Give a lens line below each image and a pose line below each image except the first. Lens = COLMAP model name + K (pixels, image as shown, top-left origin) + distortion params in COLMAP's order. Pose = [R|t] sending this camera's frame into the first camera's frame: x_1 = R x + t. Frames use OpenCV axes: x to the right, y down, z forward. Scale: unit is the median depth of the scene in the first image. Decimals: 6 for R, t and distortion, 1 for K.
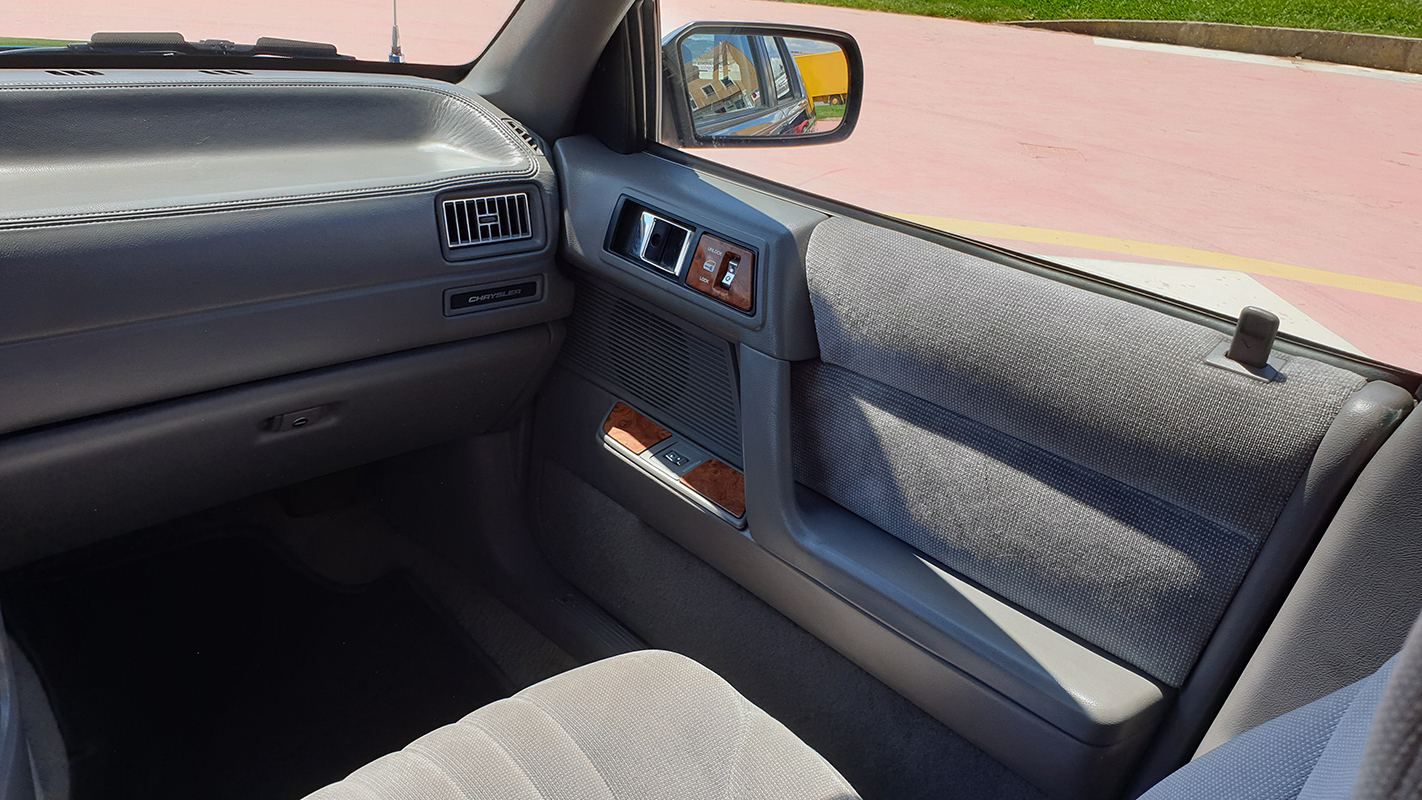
lens RADIAL K [[1114.9, 0, 688.4], [0, 1114.9, 420.8], [0, 0, 1]] dist [0.008813, -0.003937]
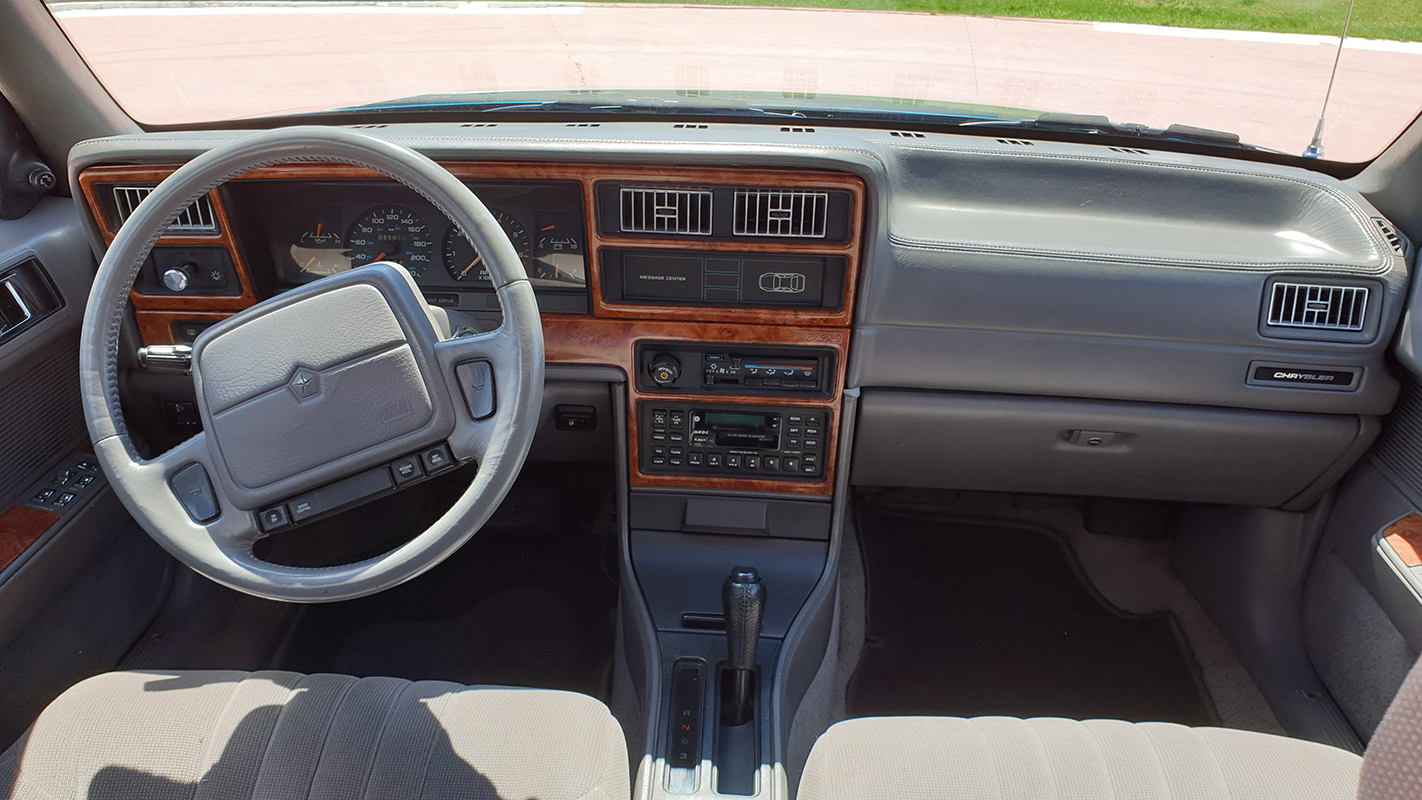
lens RADIAL K [[1114.9, 0, 708.9], [0, 1114.9, 409.0], [0, 0, 1]] dist [0.008813, -0.003937]
pose [[0.691428, 0.243026, -0.680343, 0.166488], [-0.285923, 0.956882, 0.051227, 0.024513], [0.663457, 0.159106, 0.731102, -0.147333]]
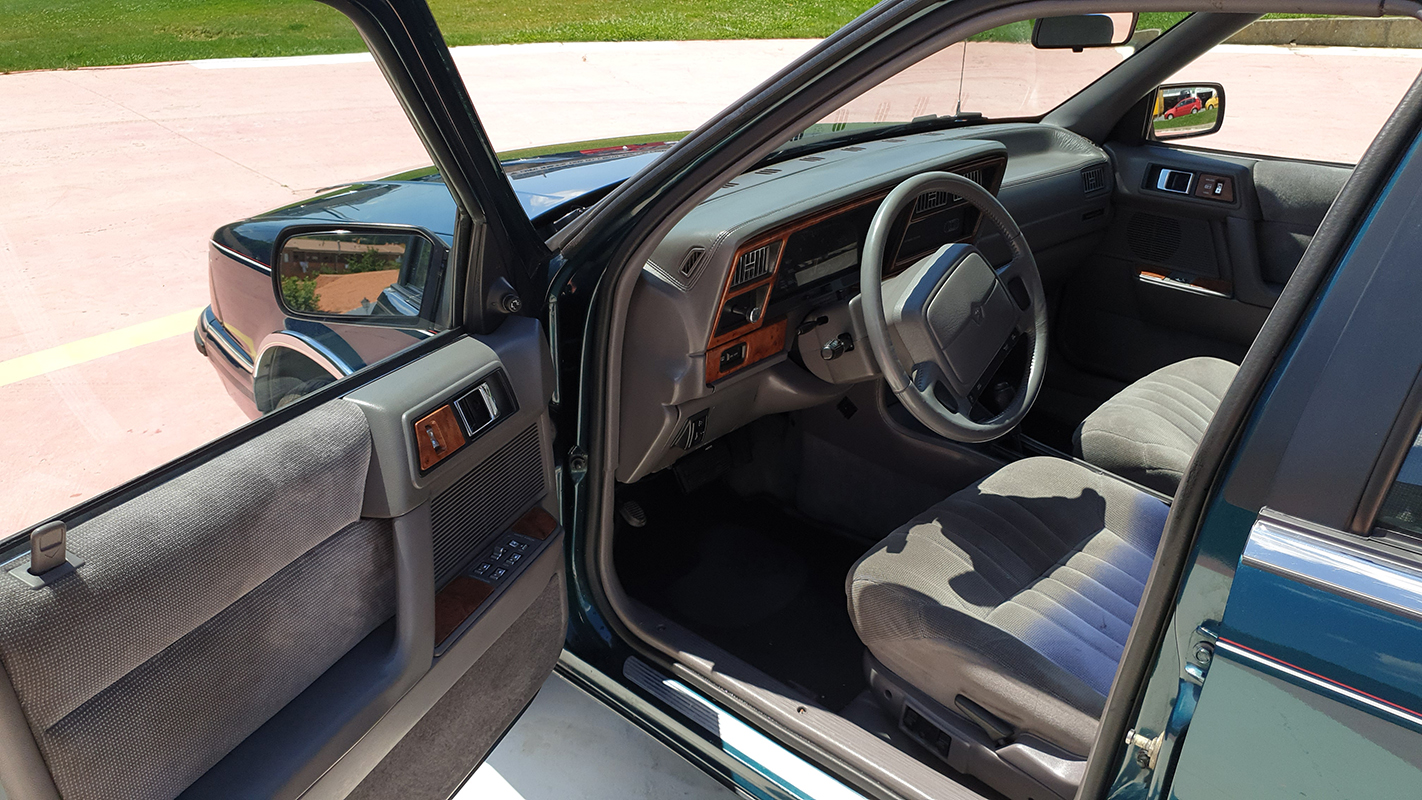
lens RADIAL K [[1114.9, 0, 722.0], [0, 1114.9, 414.7], [0, 0, 1]] dist [0.008813, -0.003937]
pose [[0.994121, -0.106755, 0.018062, -1.004781], [0.107338, 0.993600, -0.035184, 0.287092], [-0.014191, 0.036916, 0.999218, -1.219479]]
